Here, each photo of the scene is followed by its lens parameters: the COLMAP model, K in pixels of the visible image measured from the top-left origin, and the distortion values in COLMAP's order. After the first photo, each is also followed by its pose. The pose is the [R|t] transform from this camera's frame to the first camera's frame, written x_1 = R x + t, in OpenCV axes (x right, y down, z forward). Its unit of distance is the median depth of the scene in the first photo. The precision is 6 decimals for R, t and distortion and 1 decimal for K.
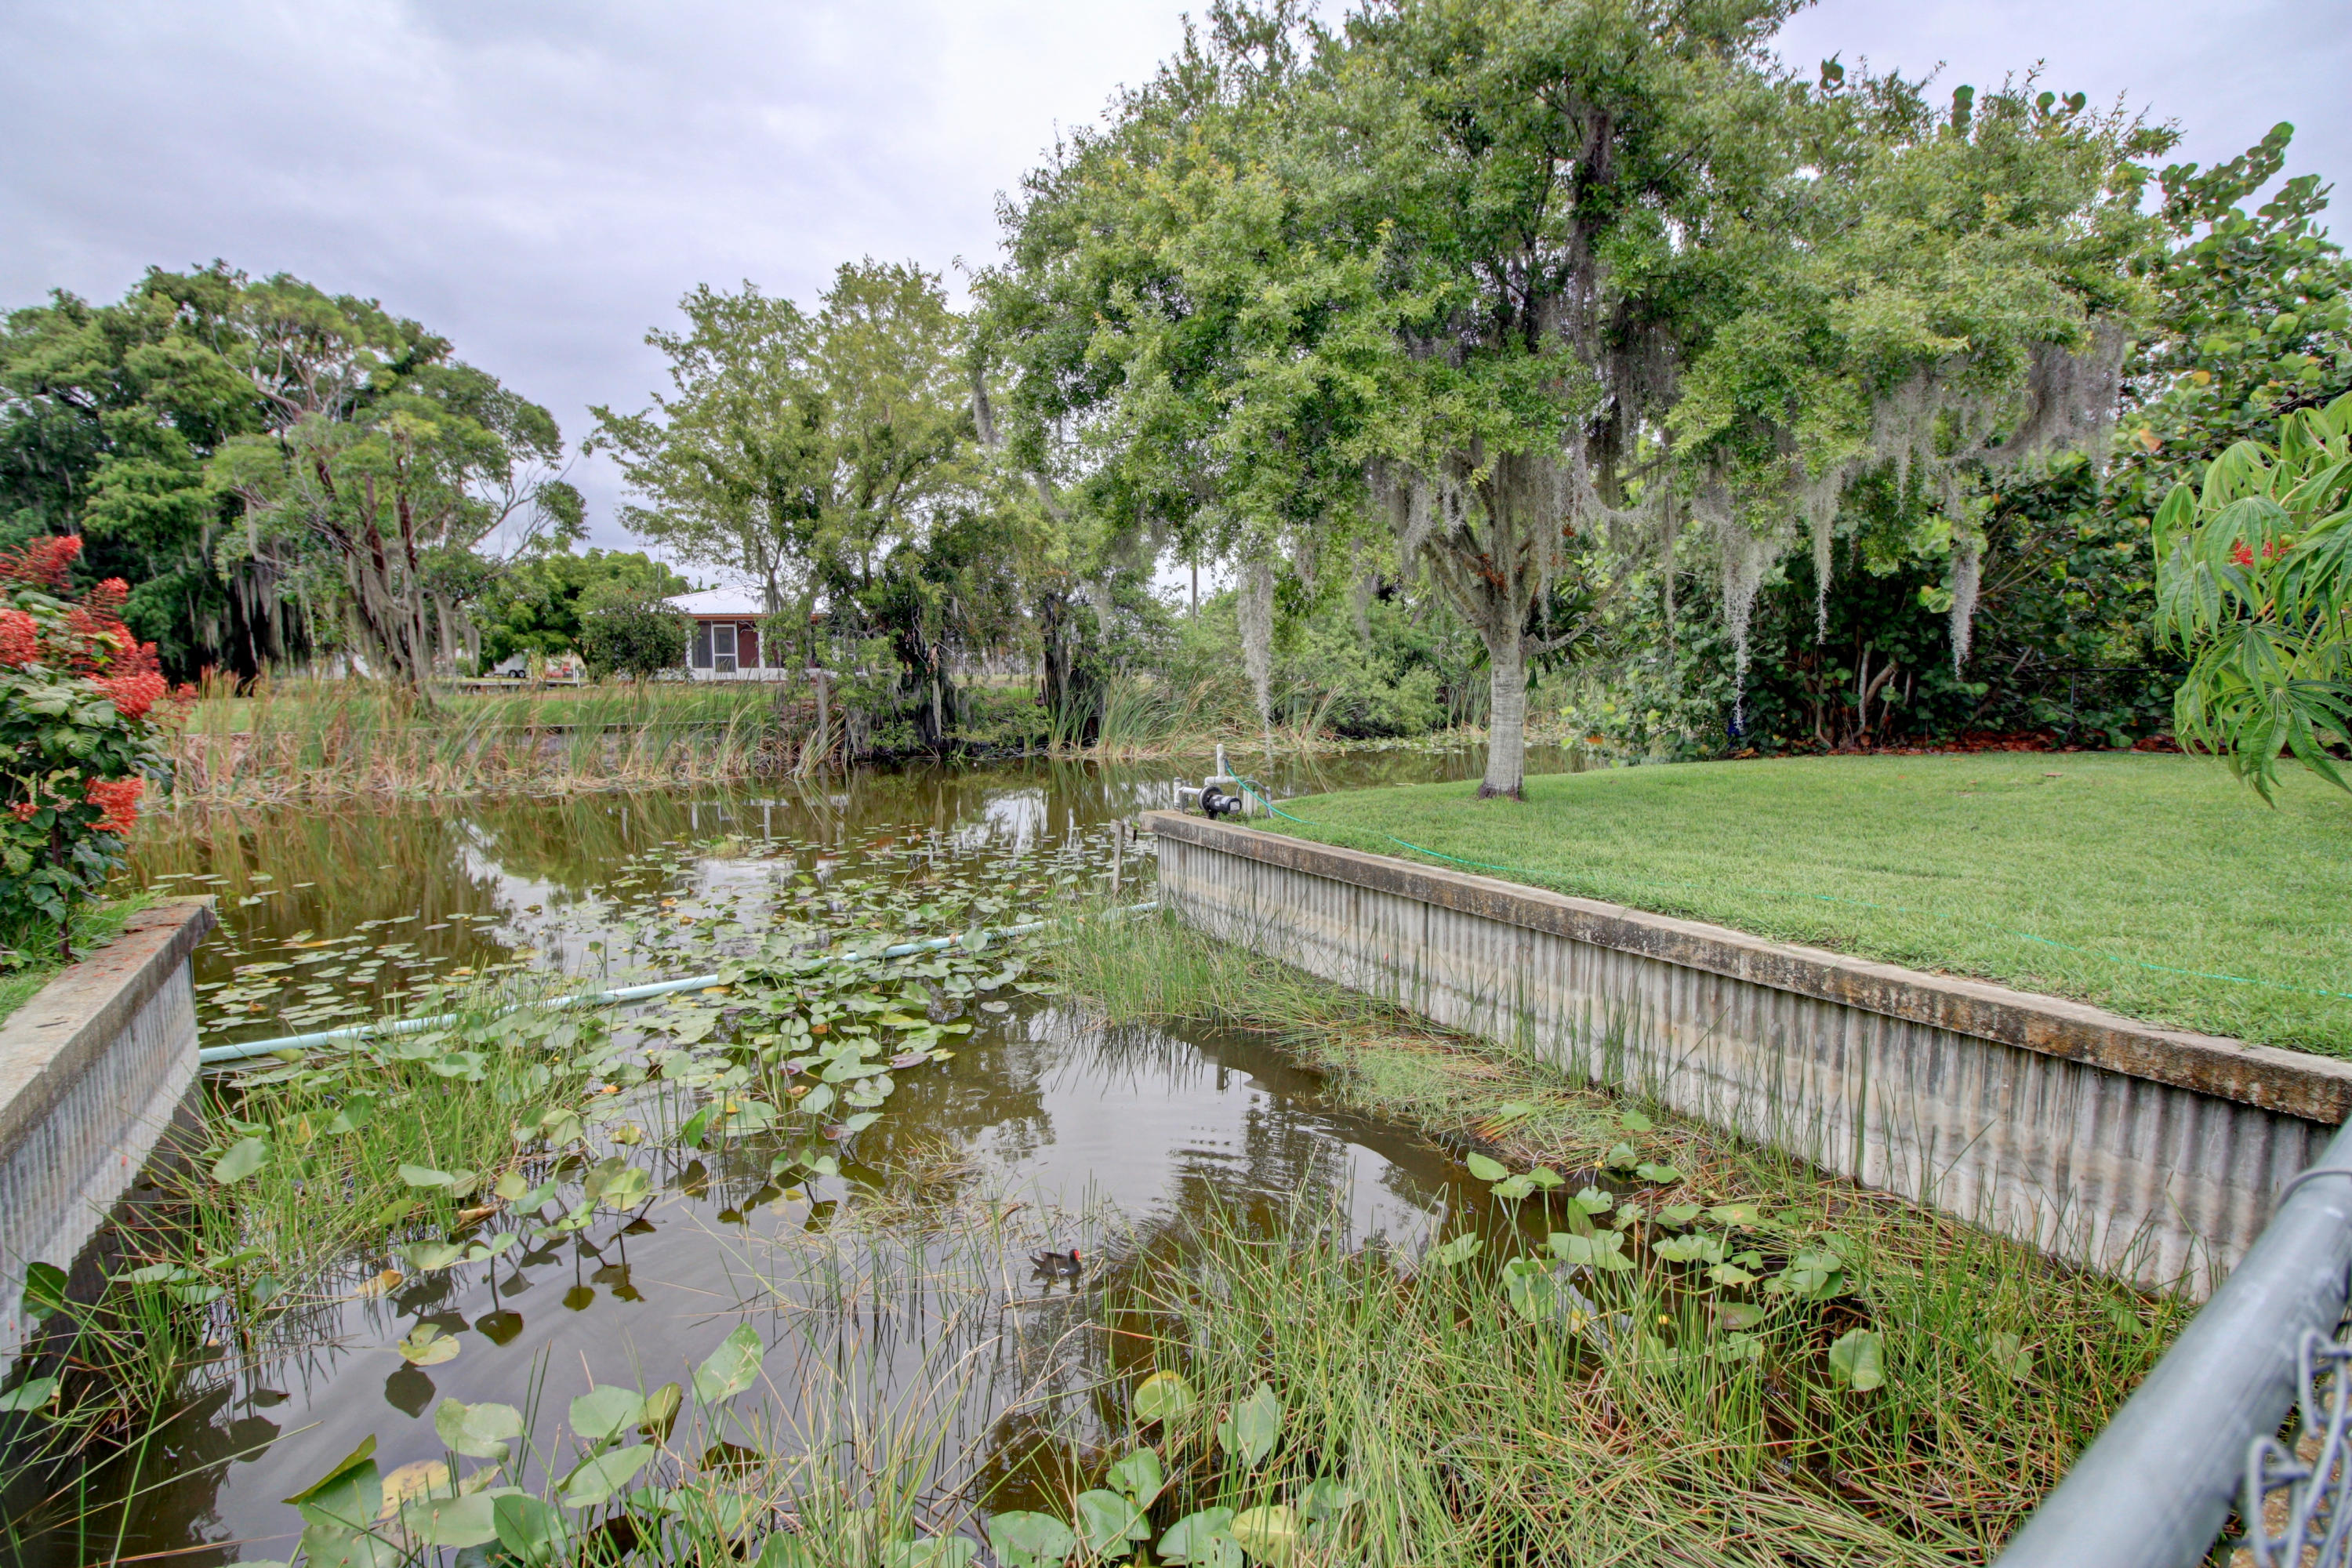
lens RADIAL K [[1086.0, 0, 1189.2], [0, 1086.0, 758.6], [0, 0, 1]] dist [-0.001972, -0.012606]
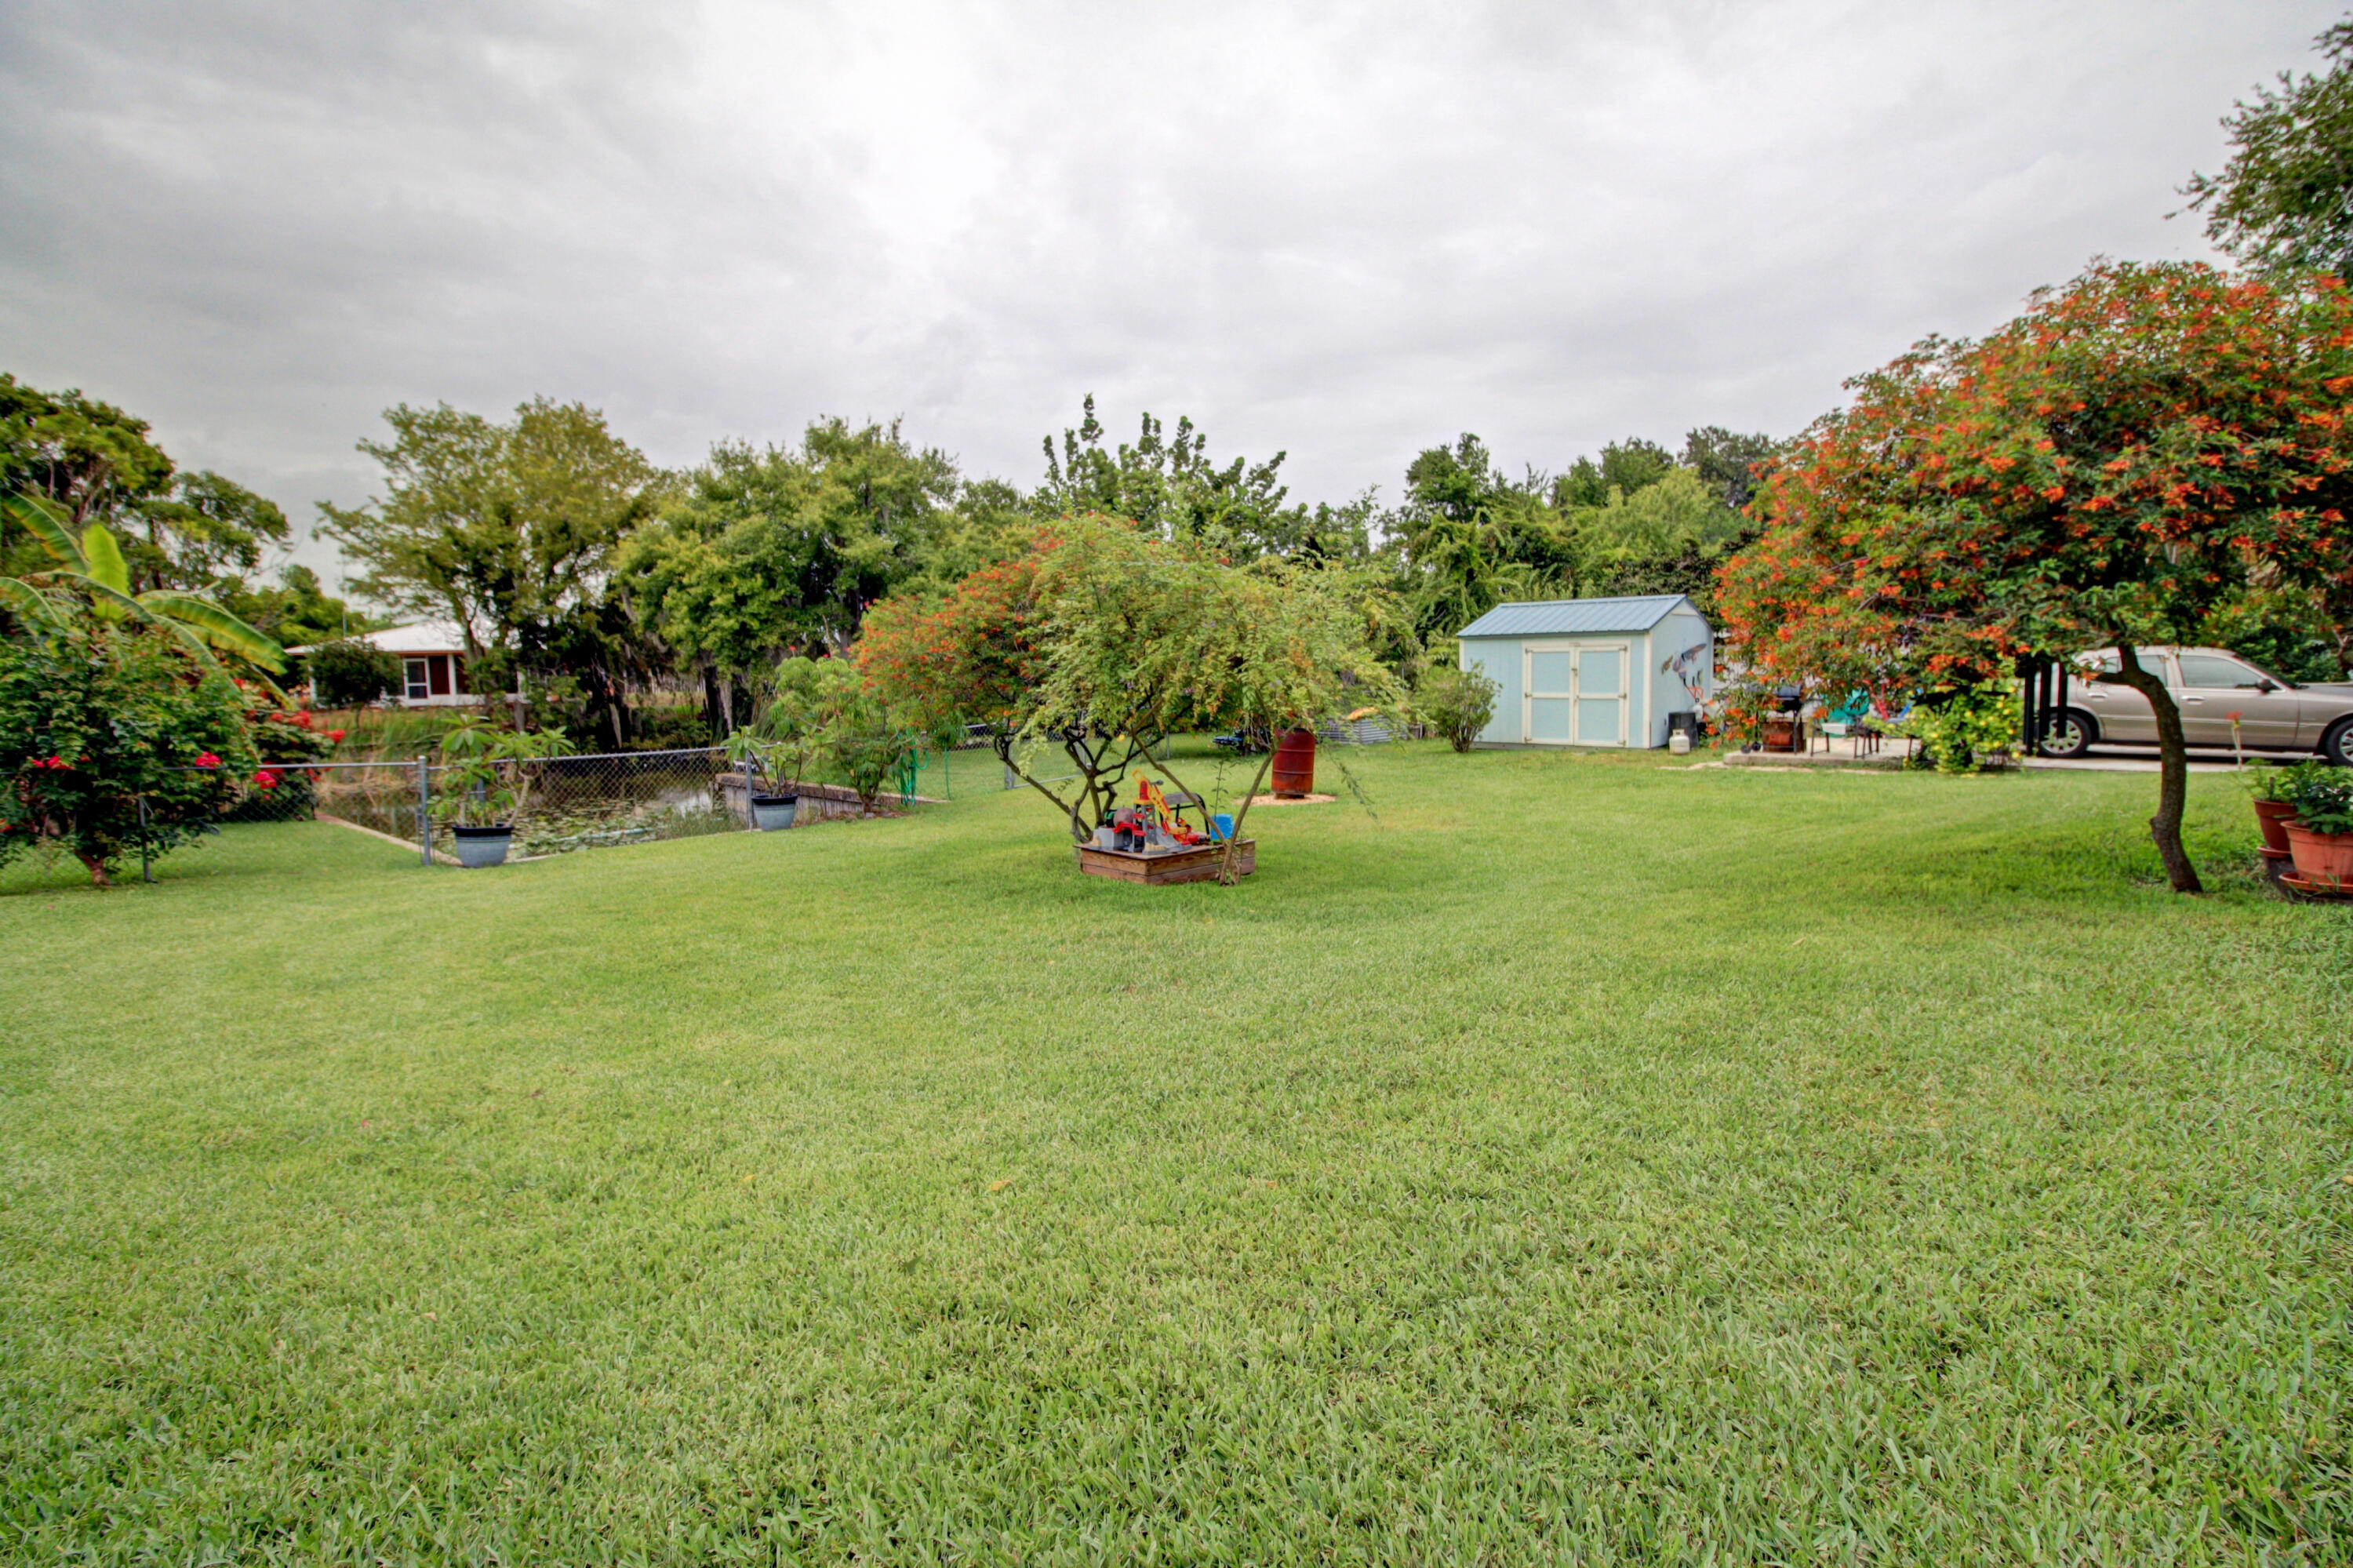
lens RADIAL K [[1104.8, 0, 1176.5], [0, 1104.8, 784.0], [0, 0, 1]] dist [-0.002663, -0.014643]
pose [[0.970291, -0.046272, 0.237474, 0.117388], [0.040779, 0.998776, 0.027993, 0.017393], [-0.238479, -0.017477, 0.970990, -0.506065]]
